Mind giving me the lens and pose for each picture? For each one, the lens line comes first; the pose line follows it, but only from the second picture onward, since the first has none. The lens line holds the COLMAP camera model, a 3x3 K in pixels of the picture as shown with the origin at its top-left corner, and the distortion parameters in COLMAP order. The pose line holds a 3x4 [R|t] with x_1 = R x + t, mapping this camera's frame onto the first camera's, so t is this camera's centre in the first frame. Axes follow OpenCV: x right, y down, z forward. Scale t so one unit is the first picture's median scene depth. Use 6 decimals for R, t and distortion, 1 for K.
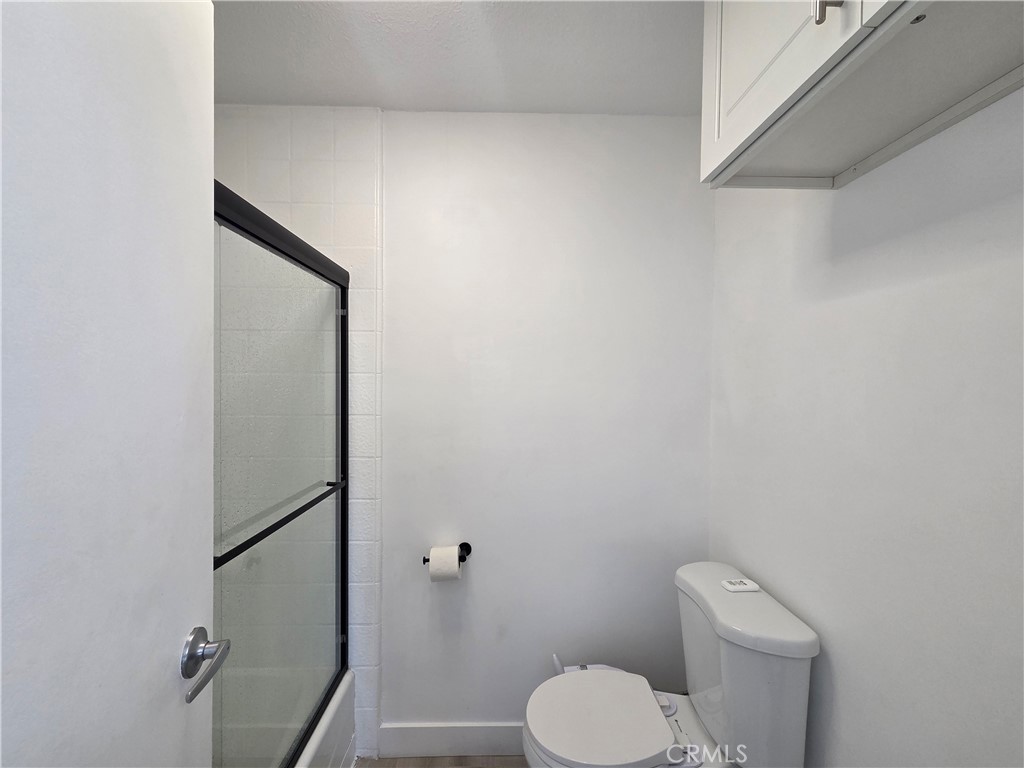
lens RADIAL K [[420.9, 0, 508.6], [0, 420.9, 385.9], [0, 0, 1]] dist [0.006251, -0.000530]
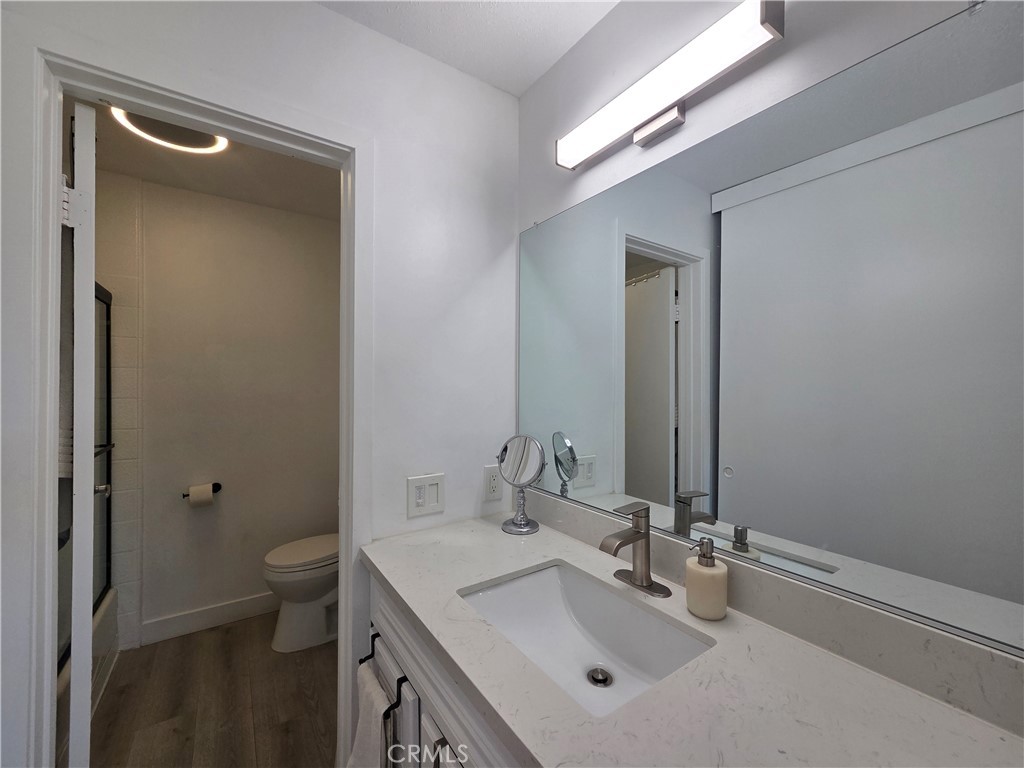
lens RADIAL K [[420.9, 0, 508.6], [0, 420.9, 385.9], [0, 0, 1]] dist [0.006251, -0.000530]
pose [[0.849645, -0.005287, 0.527328, -0.012403], [0.000139, 0.999952, 0.009802, 0.015898], [-0.527355, -0.008255, 0.849605, -0.818803]]
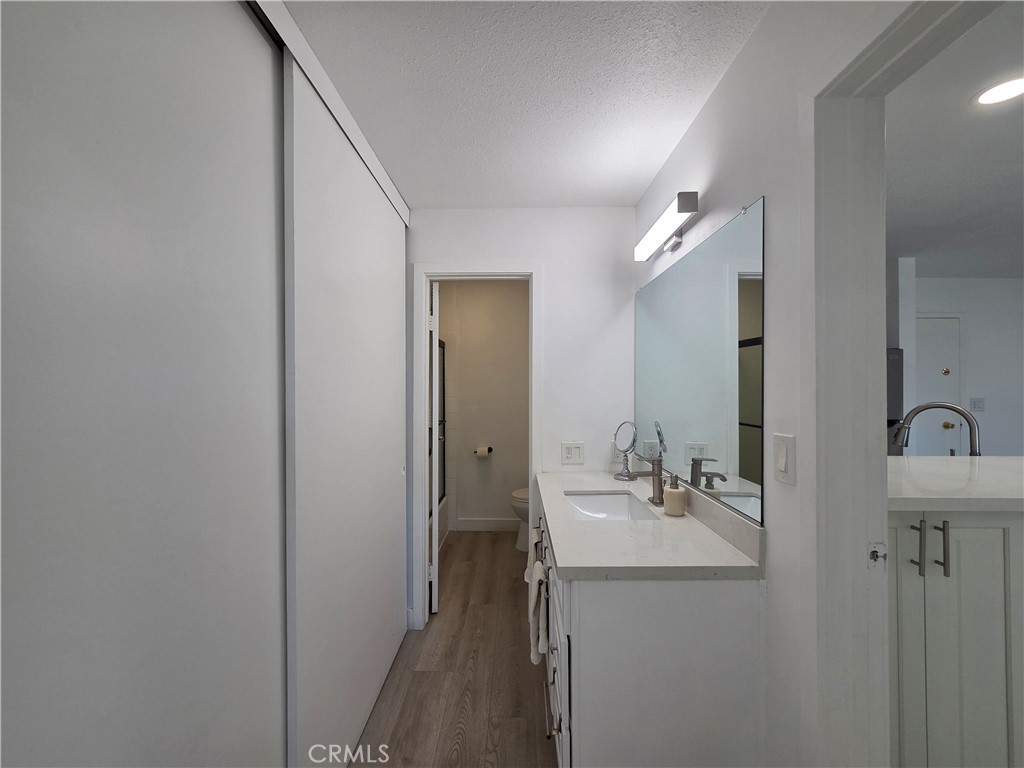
lens RADIAL K [[420.9, 0, 508.6], [0, 420.9, 385.9], [0, 0, 1]] dist [0.006251, -0.000530]
pose [[0.998422, -0.009780, -0.055291, 0.155302], [0.009896, 0.999949, 0.001837, -0.002318], [0.055271, -0.002381, 0.998469, -1.561187]]
